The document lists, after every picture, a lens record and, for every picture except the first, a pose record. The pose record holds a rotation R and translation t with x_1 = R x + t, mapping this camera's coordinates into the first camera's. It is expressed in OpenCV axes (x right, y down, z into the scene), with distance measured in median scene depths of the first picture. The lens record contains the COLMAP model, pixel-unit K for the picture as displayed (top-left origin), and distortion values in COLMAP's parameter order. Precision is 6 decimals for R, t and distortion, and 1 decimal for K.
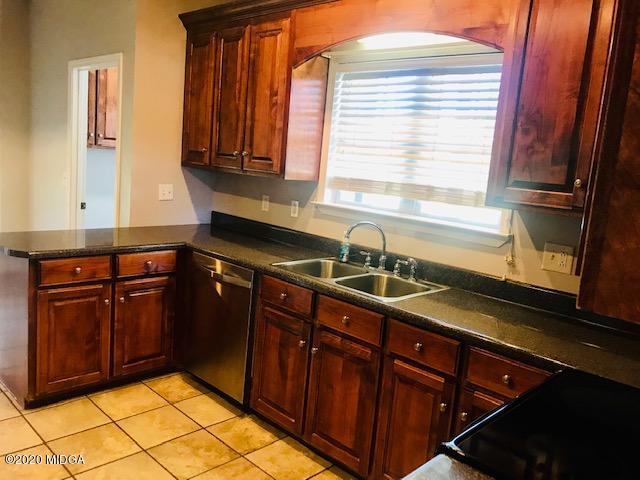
lens RADIAL K [[531.1, 0, 318.2], [0, 531.1, 241.7], [0, 0, 1]] dist [0.027049, -0.032591]
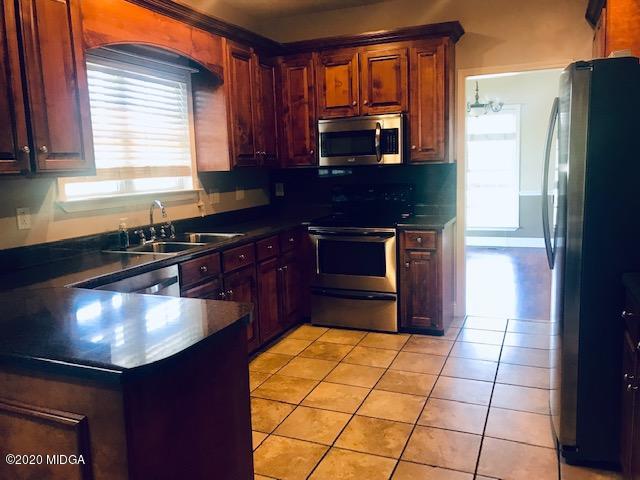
lens RADIAL K [[531.1, 0, 320.0], [0, 531.1, 237.2], [0, 0, 1]] dist [0.027049, -0.032591]
pose [[-0.367651, -0.207267, 0.906572, -1.120636], [0.138496, 0.951773, 0.273766, -0.232572], [-0.919593, 0.226207, -0.321214, 1.049380]]
